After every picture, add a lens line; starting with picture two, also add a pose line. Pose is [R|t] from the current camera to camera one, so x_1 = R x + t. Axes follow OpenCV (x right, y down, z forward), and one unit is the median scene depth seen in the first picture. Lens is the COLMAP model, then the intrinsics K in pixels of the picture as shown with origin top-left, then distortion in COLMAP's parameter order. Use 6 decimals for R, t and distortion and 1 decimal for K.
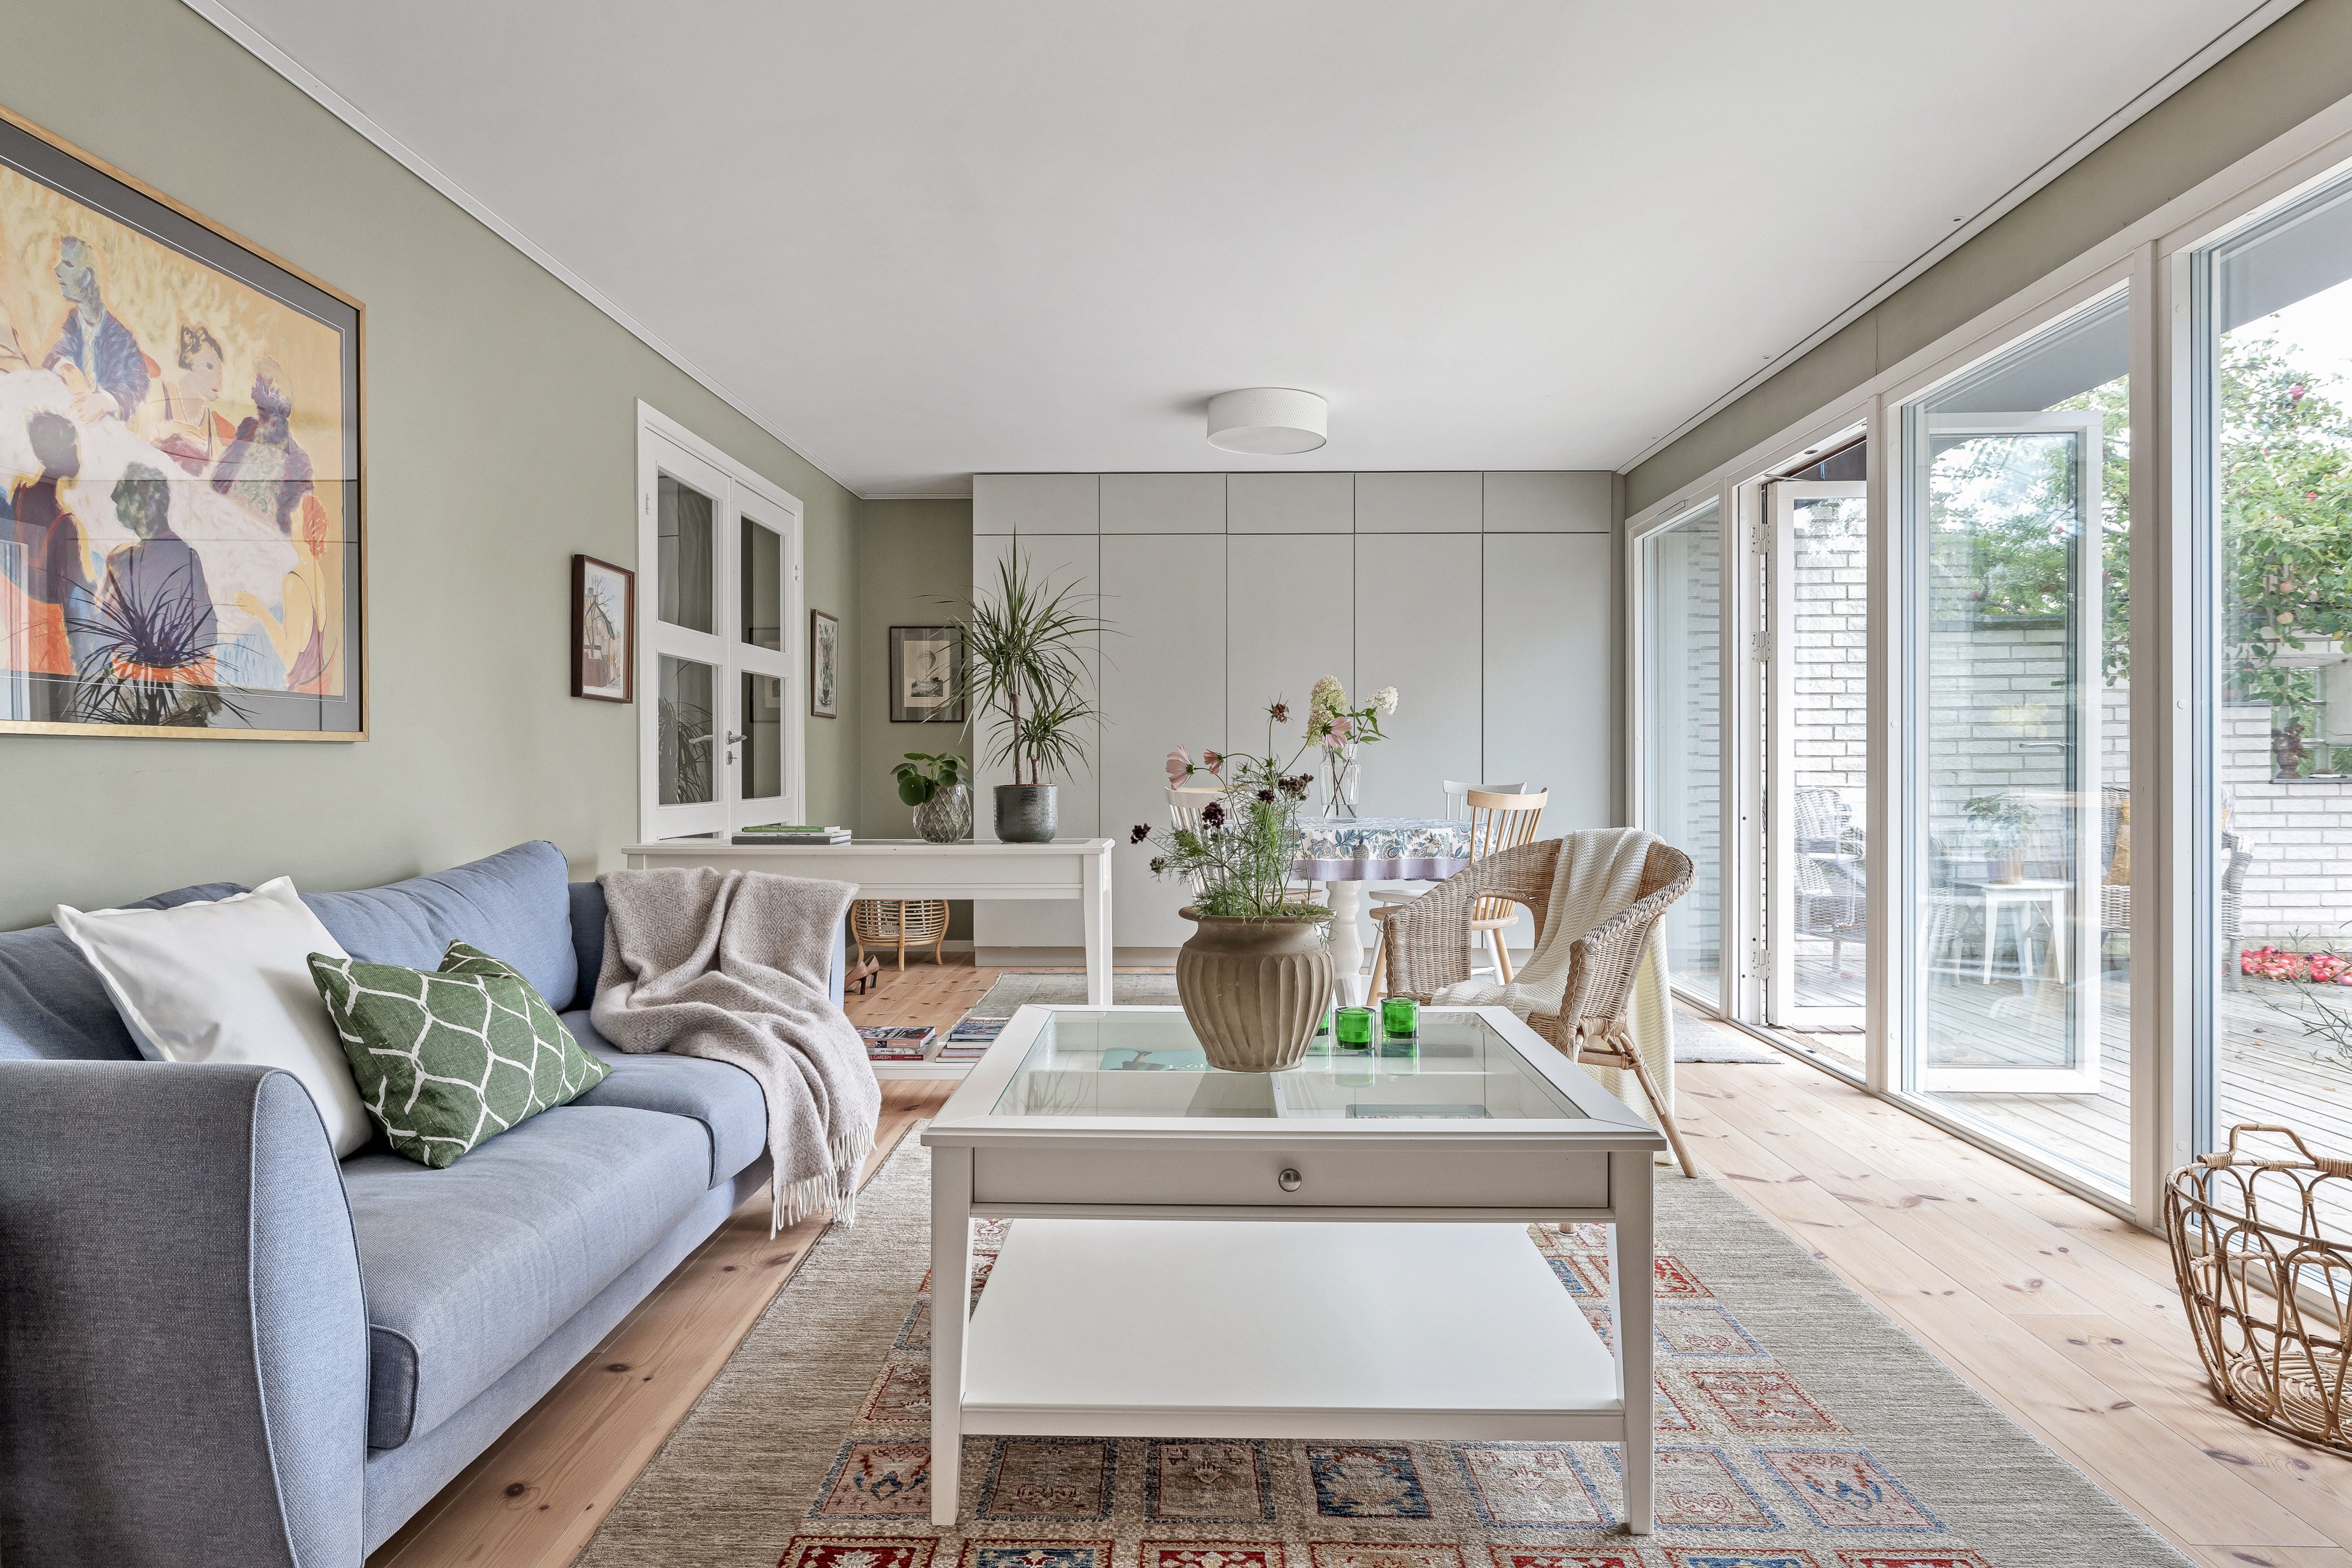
lens RADIAL K [[1406.5, 0, 1190.3], [0, 1406.5, 775.1], [0, 0, 1]] dist [-0.005831, 0.000788]
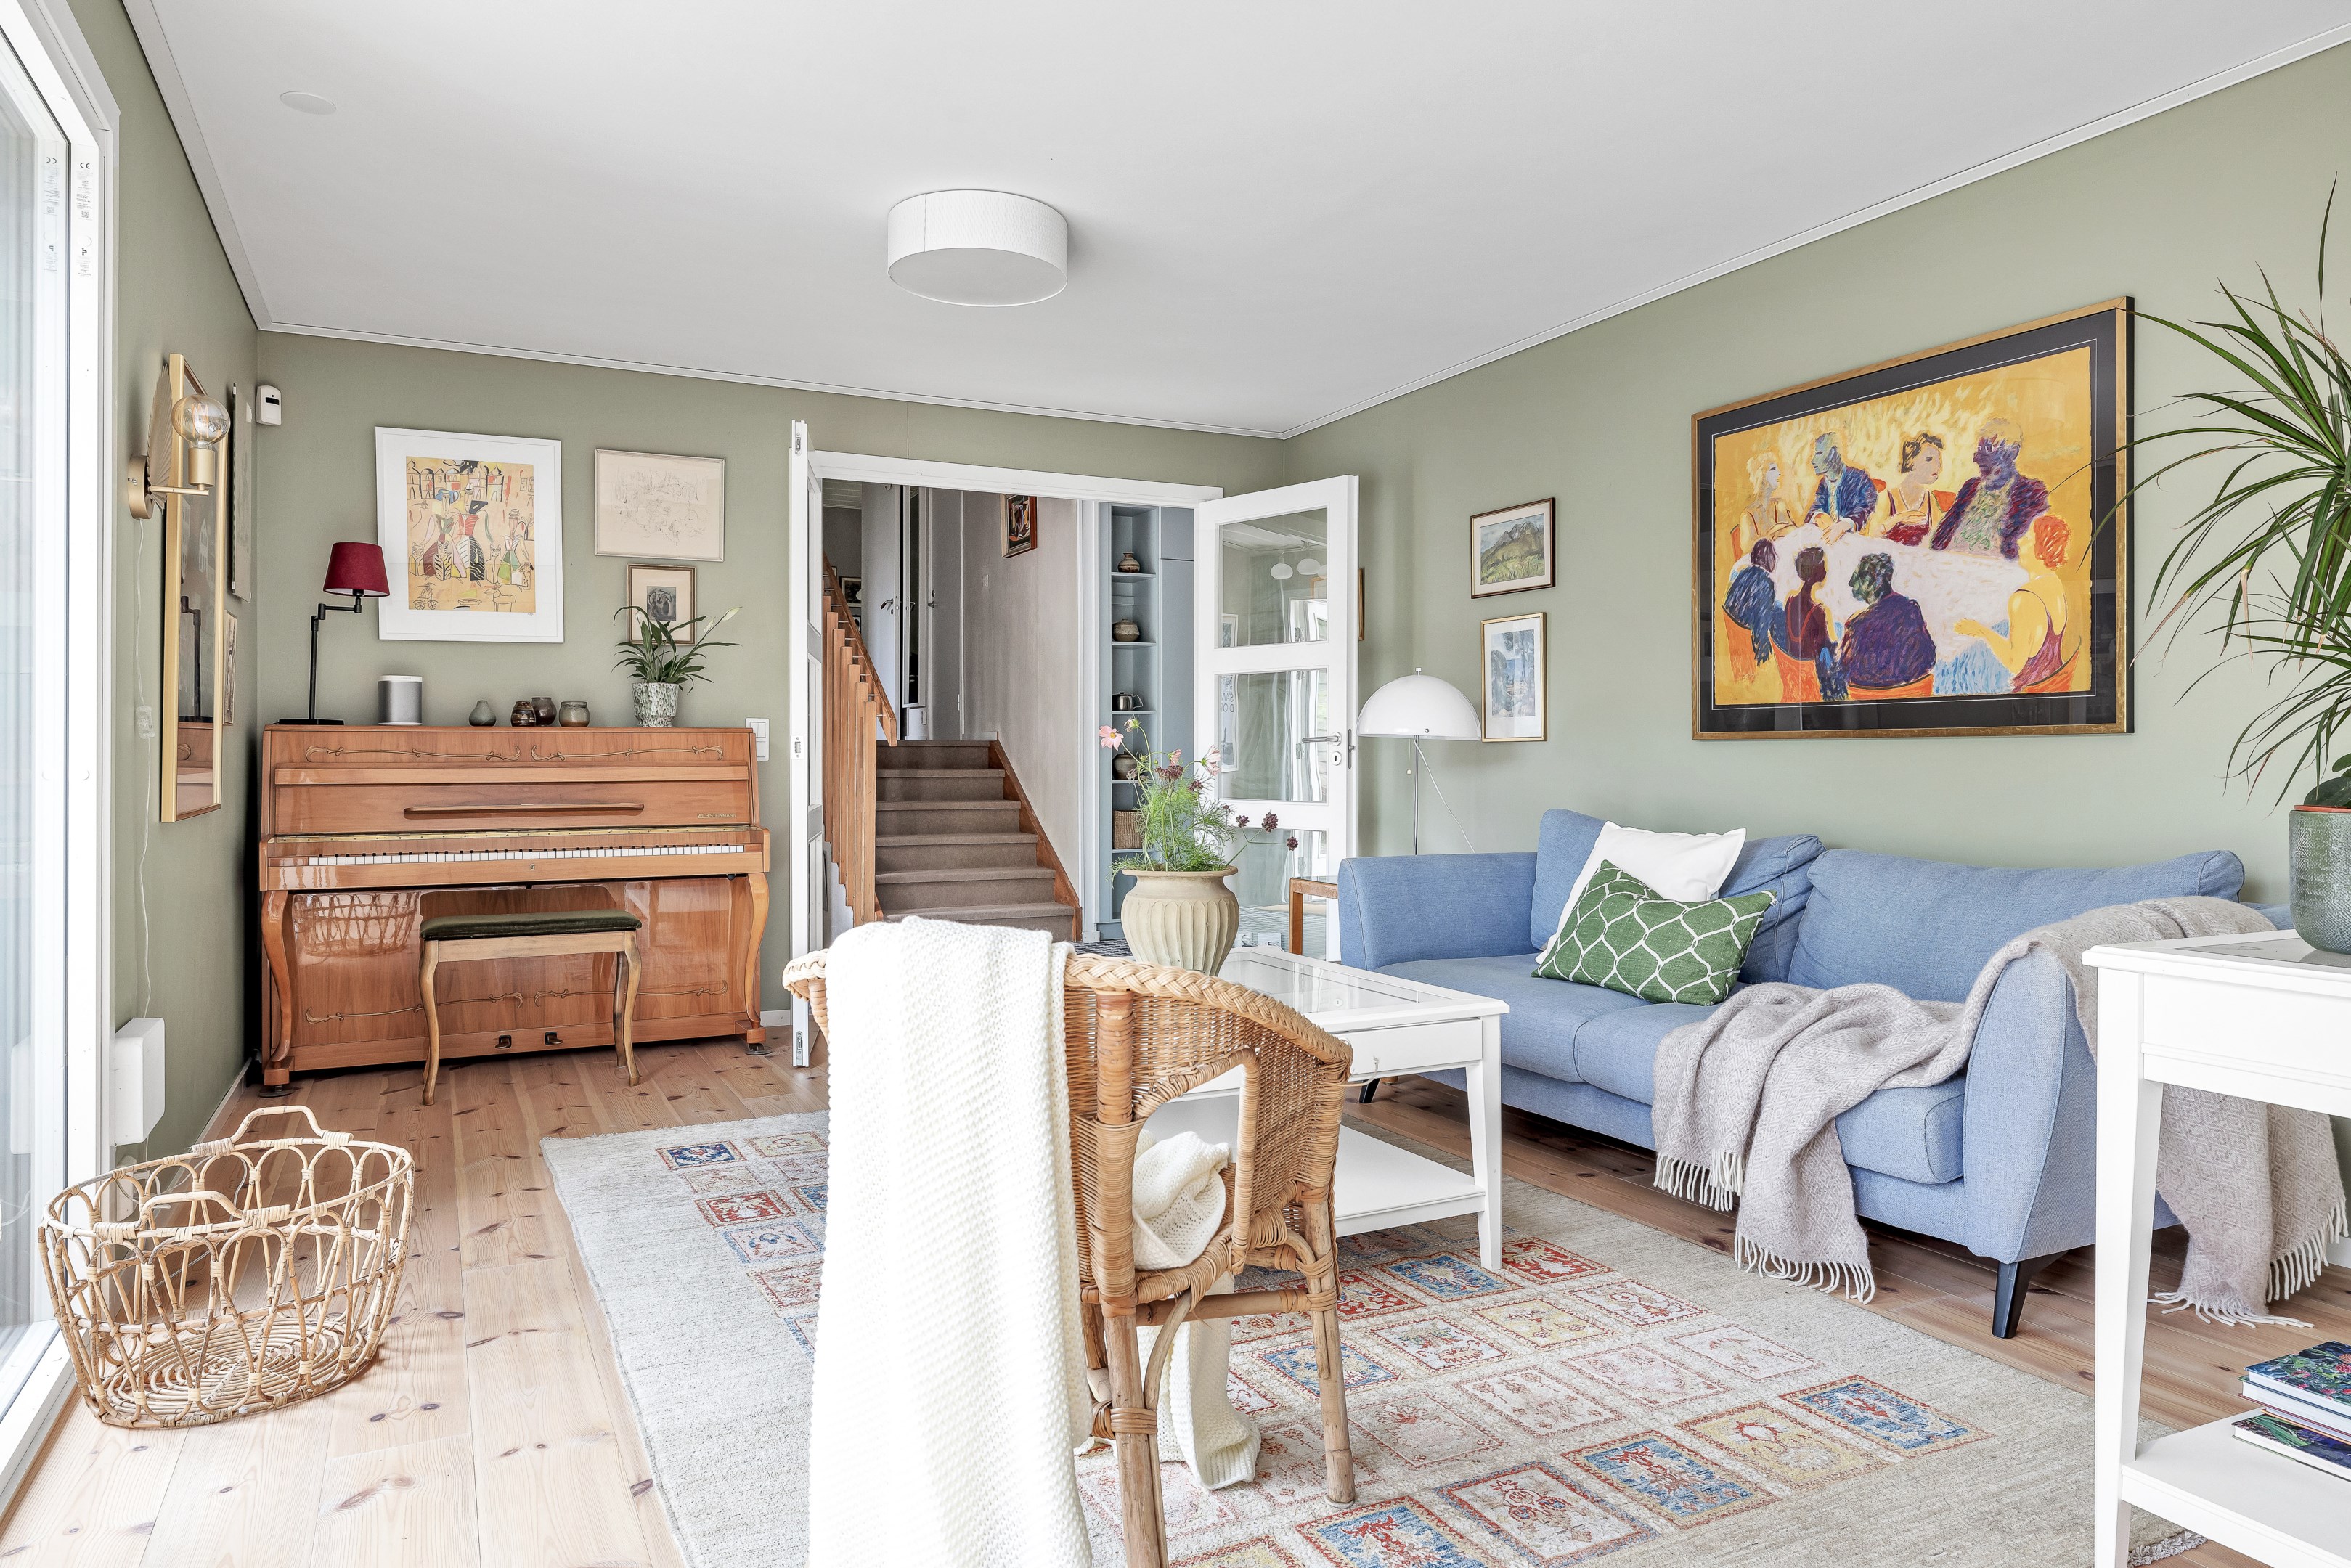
lens RADIAL K [[1492.8, 0, 1171.6], [0, 1492.8, 766.5], [0, 0, 1]] dist [0.003751, 0.000077]
pose [[-0.887319, 0.008532, -0.461078, 0.605809], [0.001693, 0.999882, 0.015245, -0.019914], [0.461153, 0.012746, -0.887229, 1.930555]]
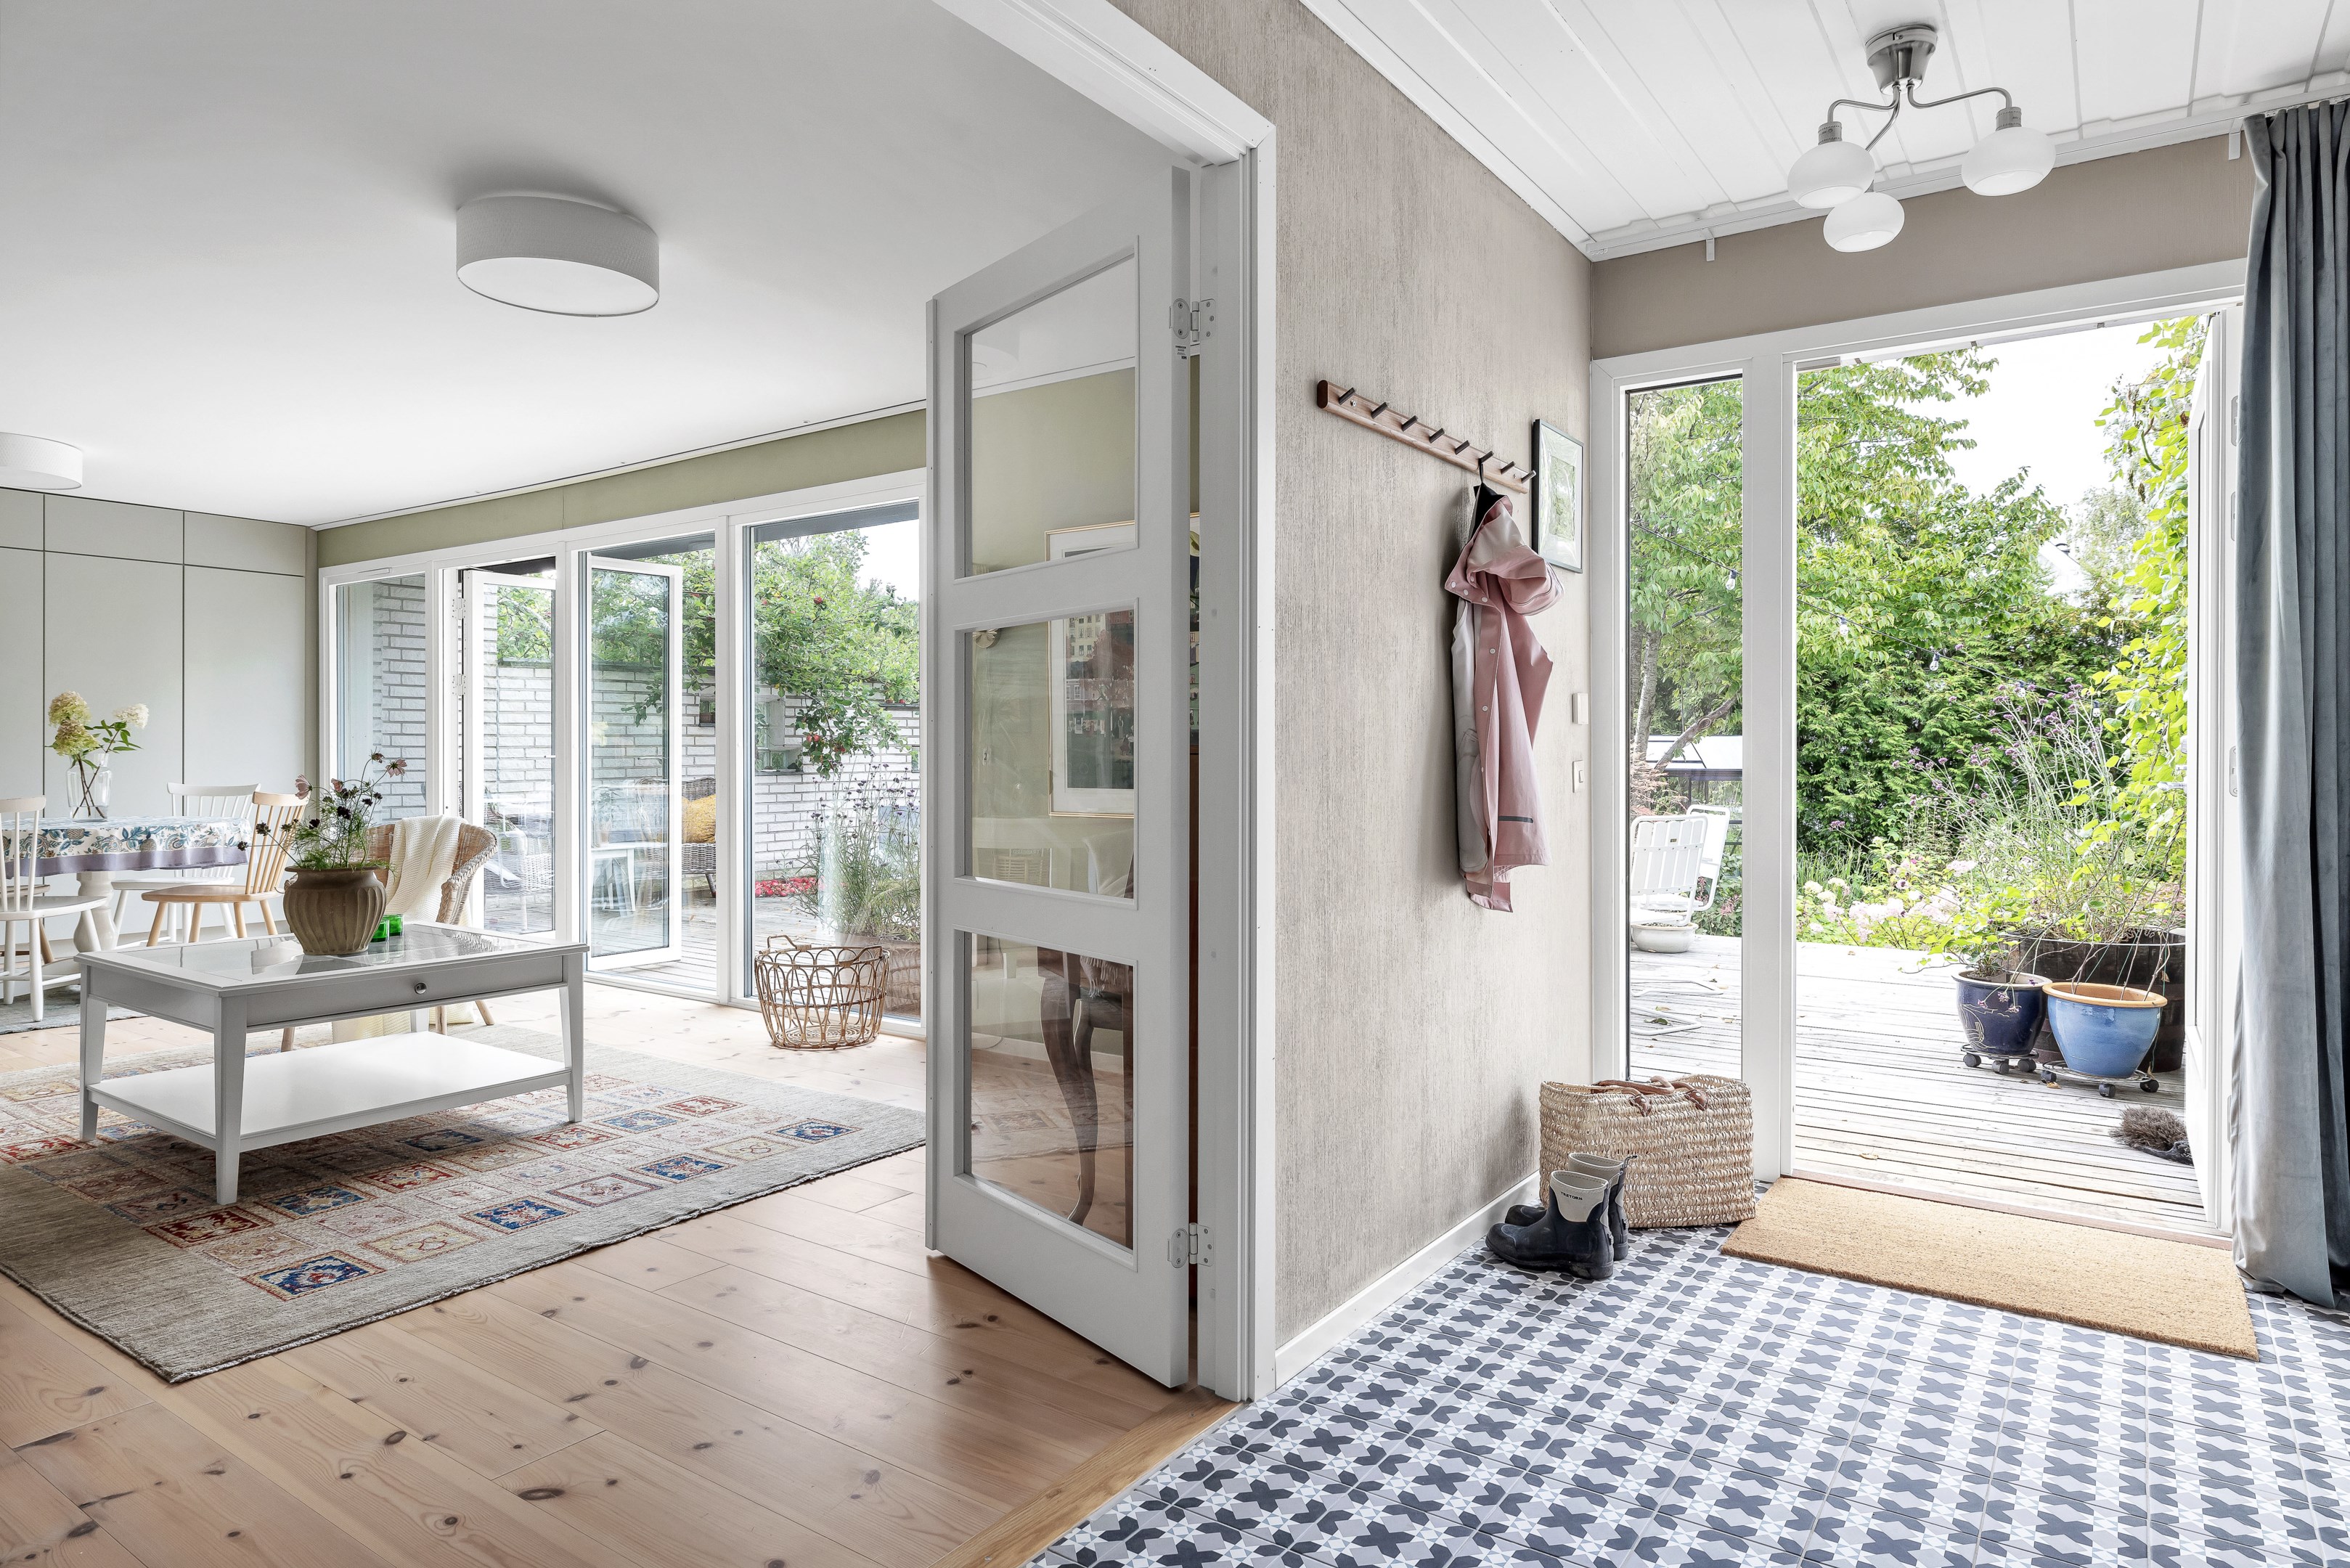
lens RADIAL K [[1405.5, 0, 1168.6], [0, 1405.5, 764.6], [0, 0, 1]] dist [-0.005831, 0.000788]
pose [[0.558607, -0.004886, 0.829418, -0.715793], [0.002233, 0.999988, 0.004386, -0.032632], [-0.829430, -0.000598, 0.558611, -0.741640]]
